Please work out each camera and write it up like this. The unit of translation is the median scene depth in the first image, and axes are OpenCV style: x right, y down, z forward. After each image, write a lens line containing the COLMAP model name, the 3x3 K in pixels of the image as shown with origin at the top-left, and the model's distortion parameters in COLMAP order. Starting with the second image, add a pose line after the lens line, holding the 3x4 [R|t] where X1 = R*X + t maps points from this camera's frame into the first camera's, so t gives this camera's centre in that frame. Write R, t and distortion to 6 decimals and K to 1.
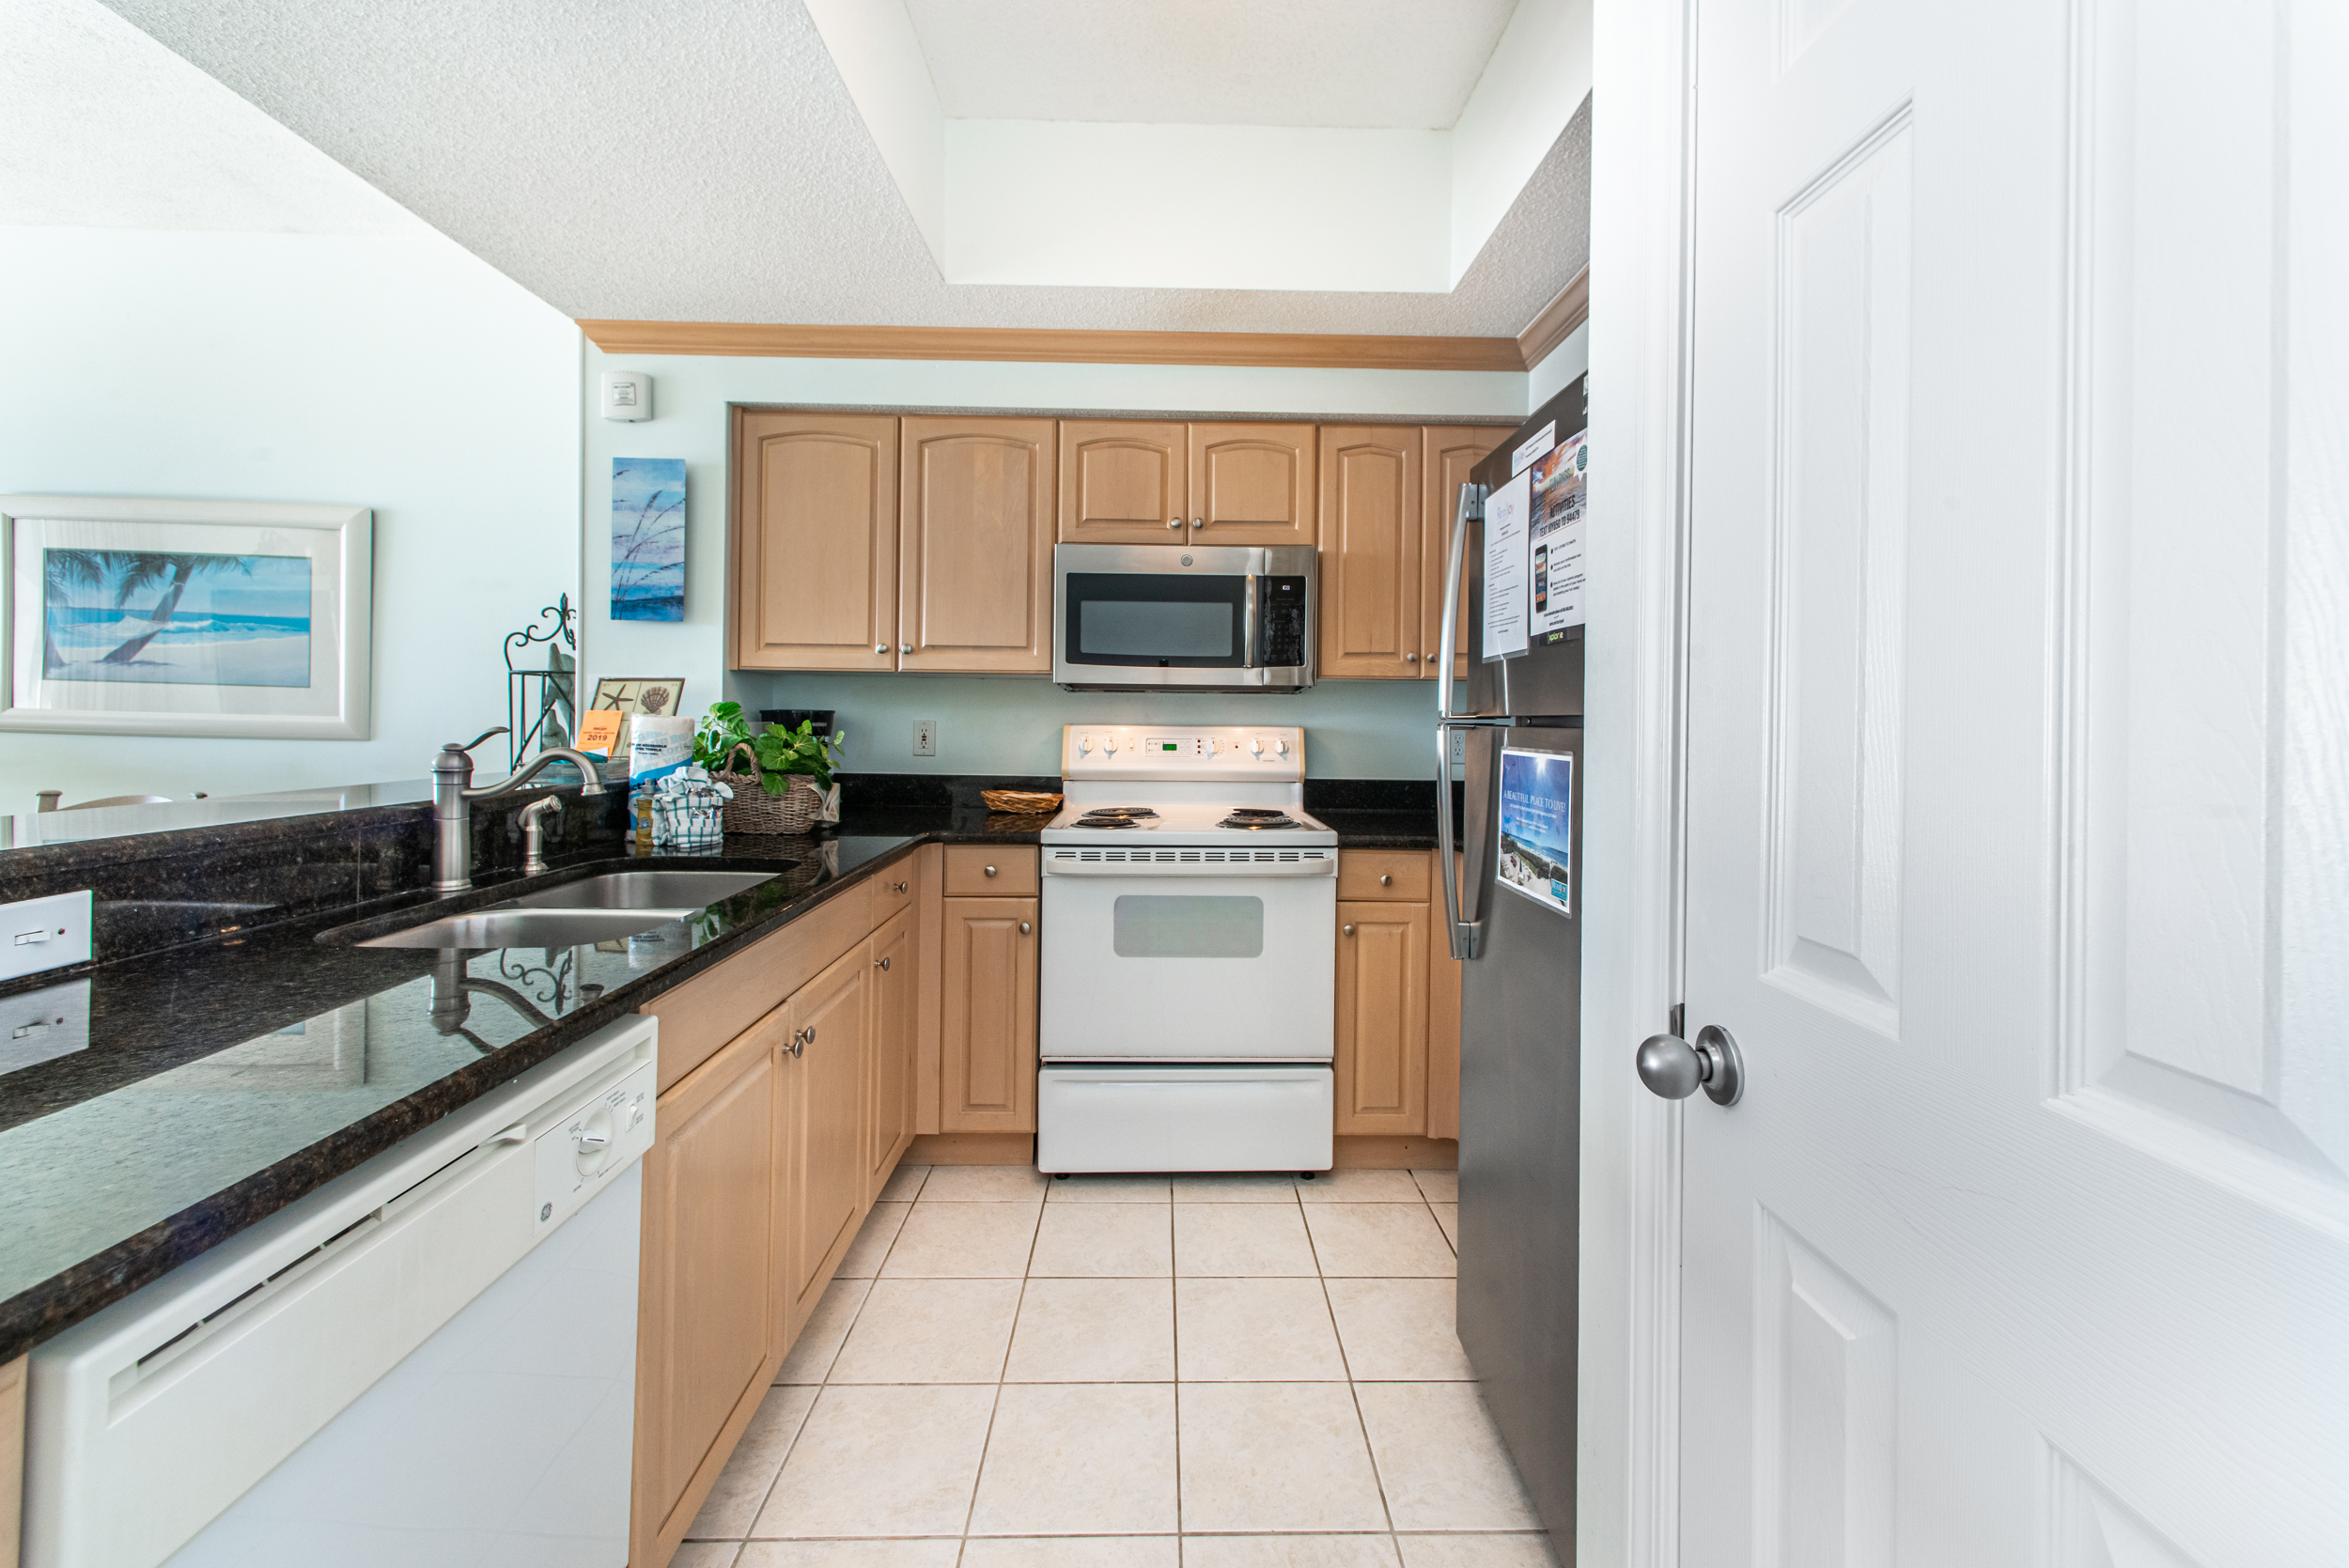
lens RADIAL K [[959.7, 0, 1175.9], [0, 959.7, 718.1], [0, 0, 1]] dist [0.011700, 0.000291]
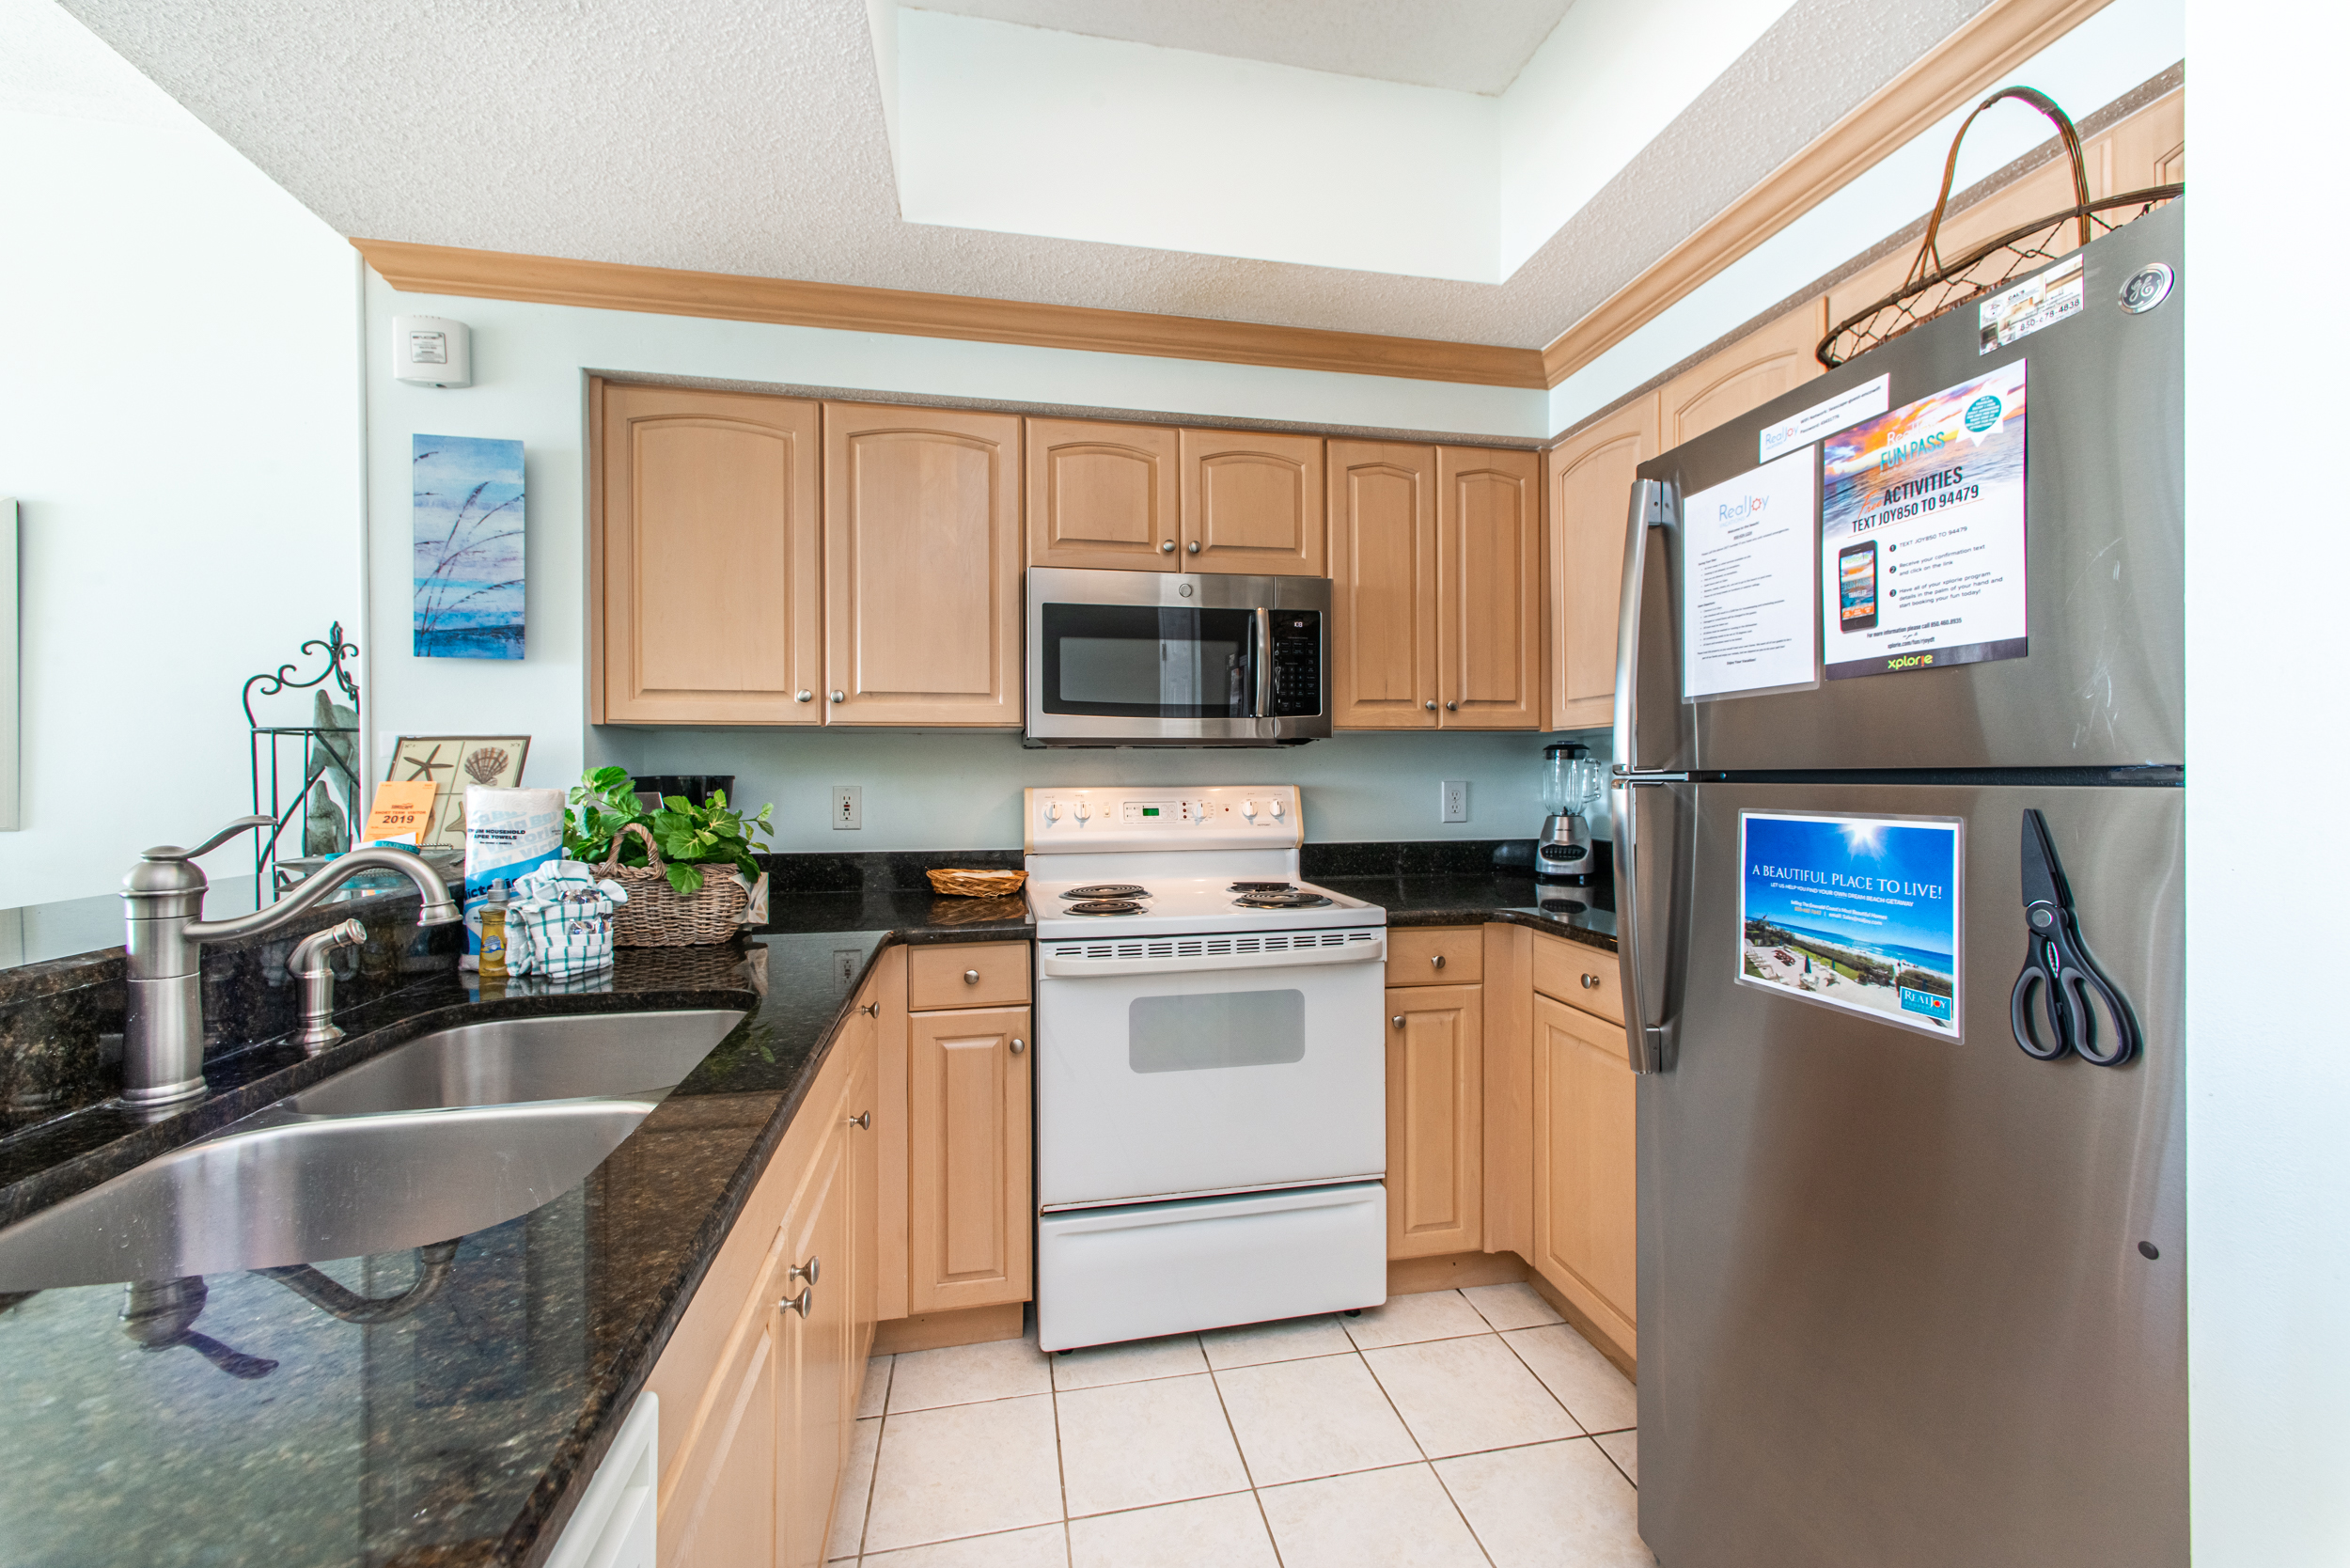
lens RADIAL K [[939.1, 0, 1178.8], [0, 939.1, 775.6], [0, 0, 1]] dist [0.010649, -0.000344]
pose [[0.983765, -0.016989, 0.178654, -0.150204], [0.016726, 0.999856, 0.002979, -0.004547], [-0.178679, 0.000057, 0.983907, 0.197550]]
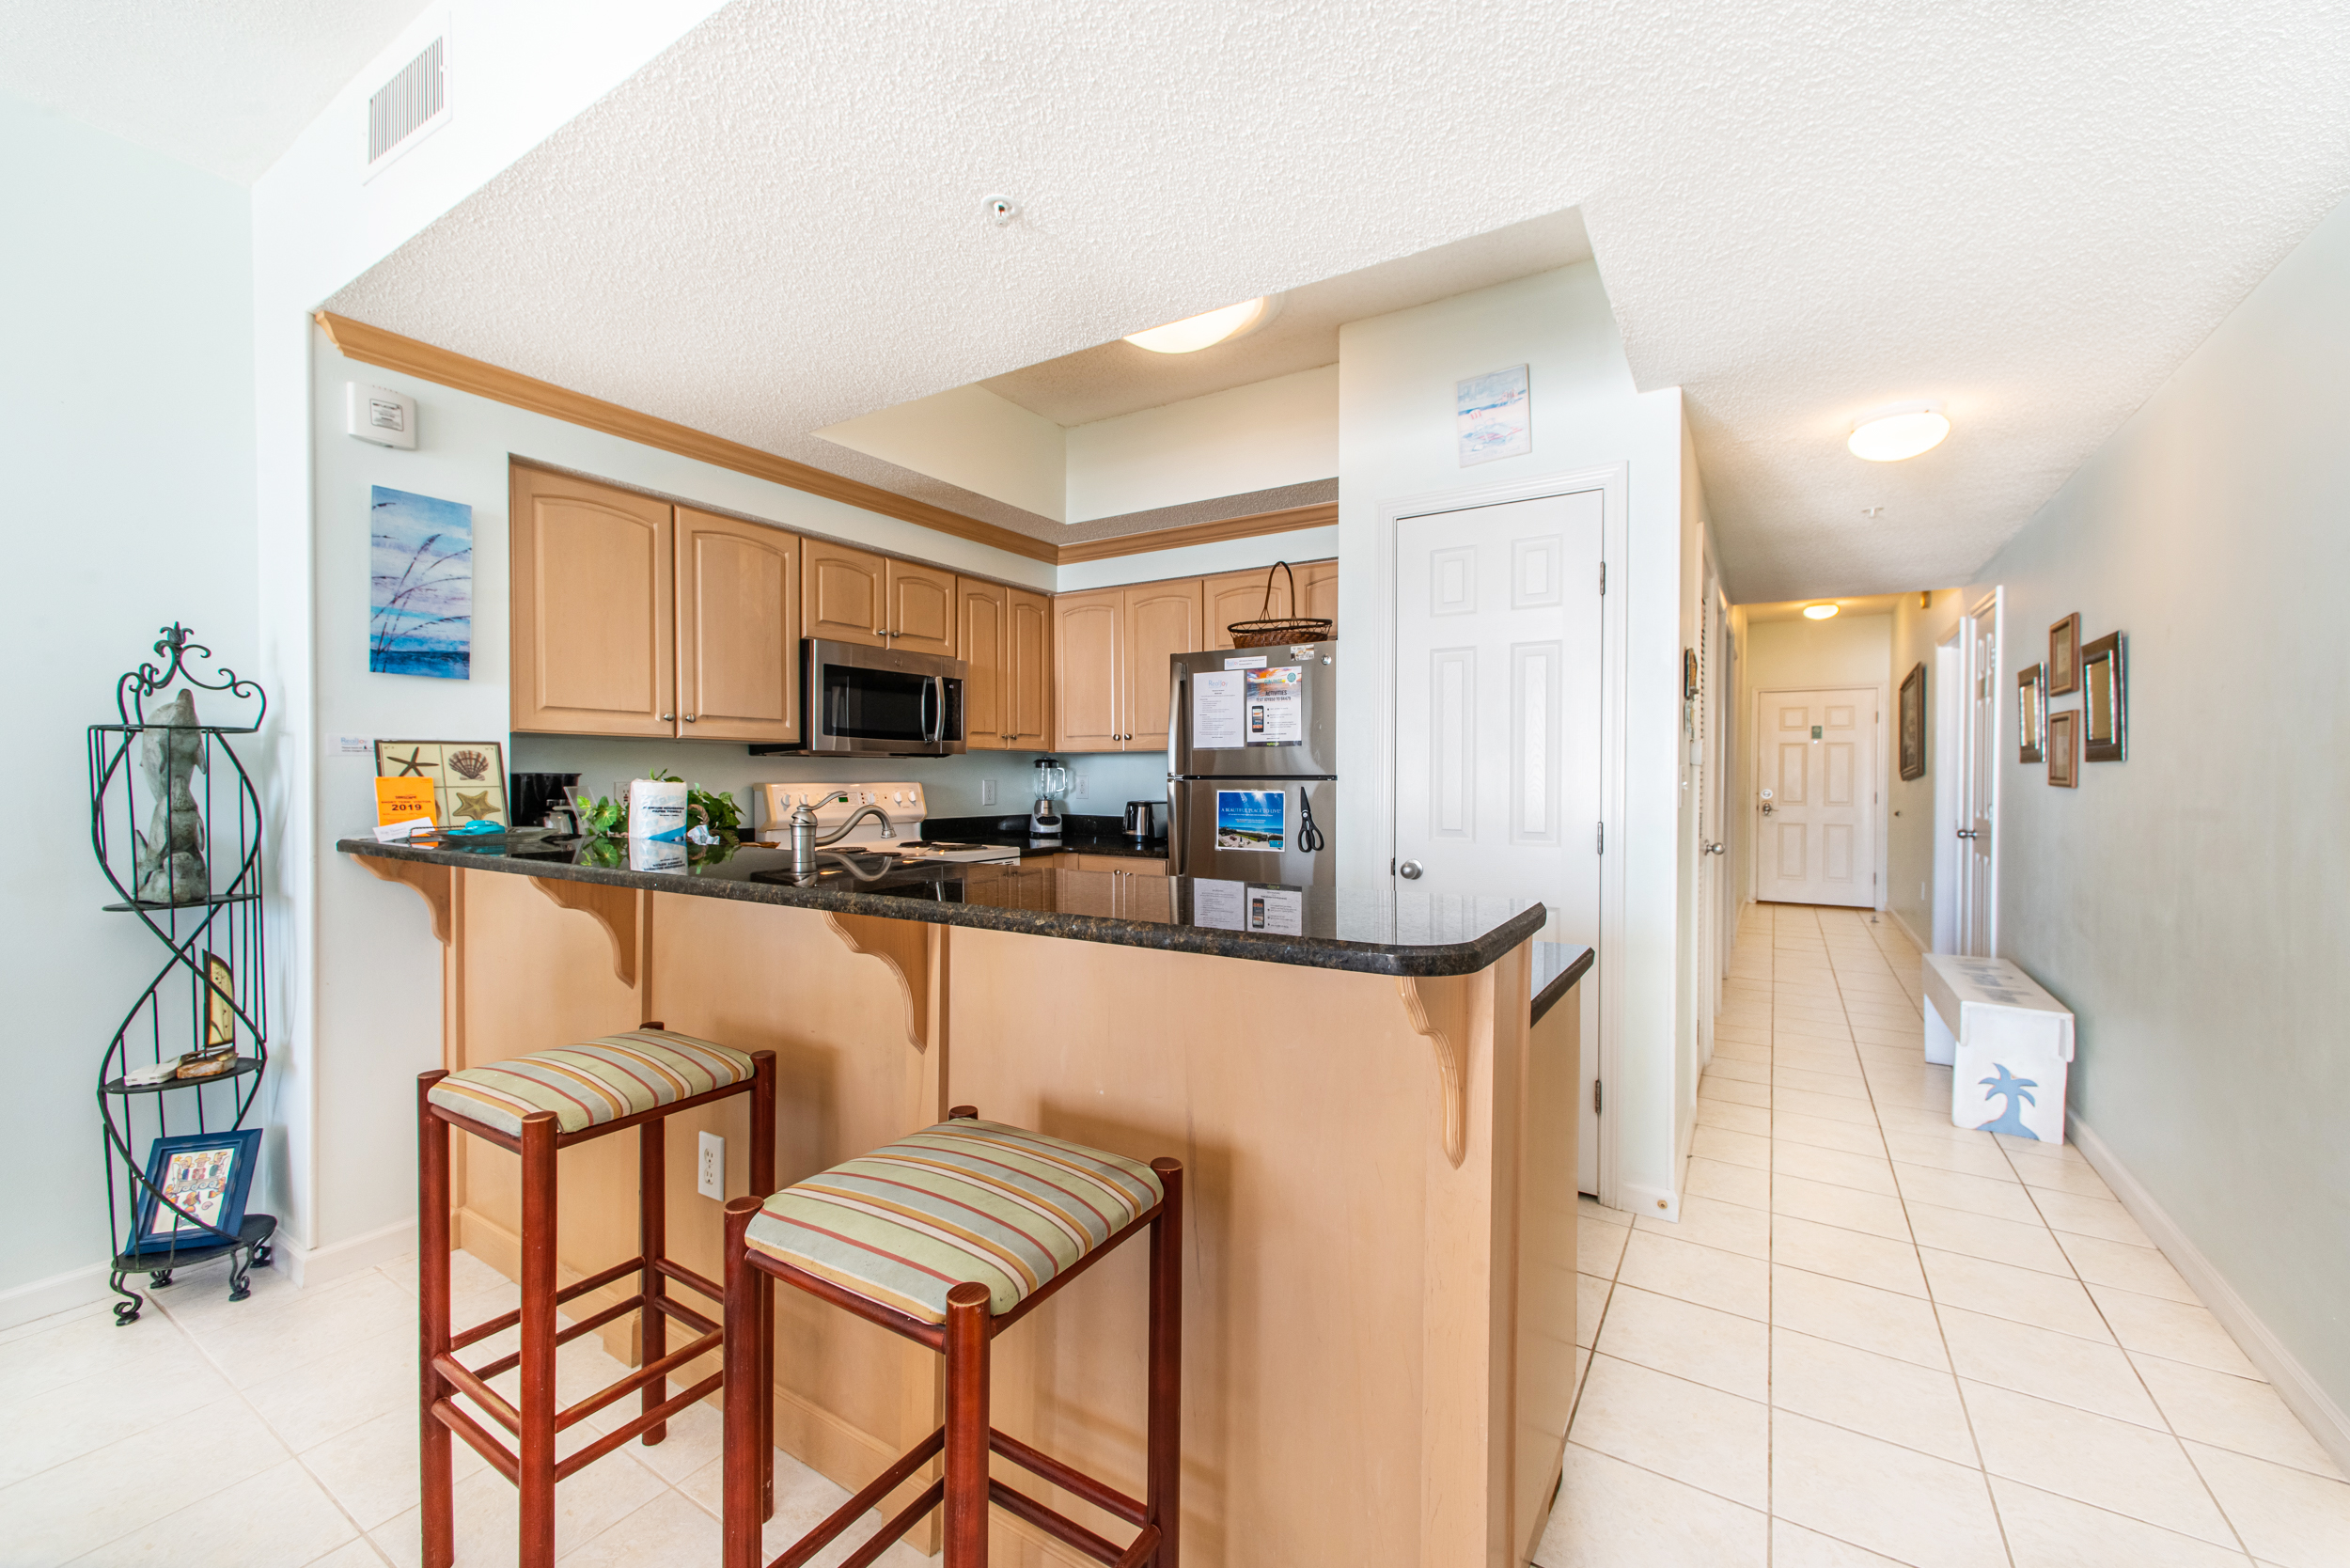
lens RADIAL K [[939.1, 0, 1178.8], [0, 939.1, 775.6], [0, 0, 1]] dist [0.010649, -0.000344]
pose [[0.553196, -0.011226, 0.832975, -0.918303], [0.004327, 0.999934, 0.010603, -0.015054], [-0.833040, -0.002261, 0.553209, -0.078158]]
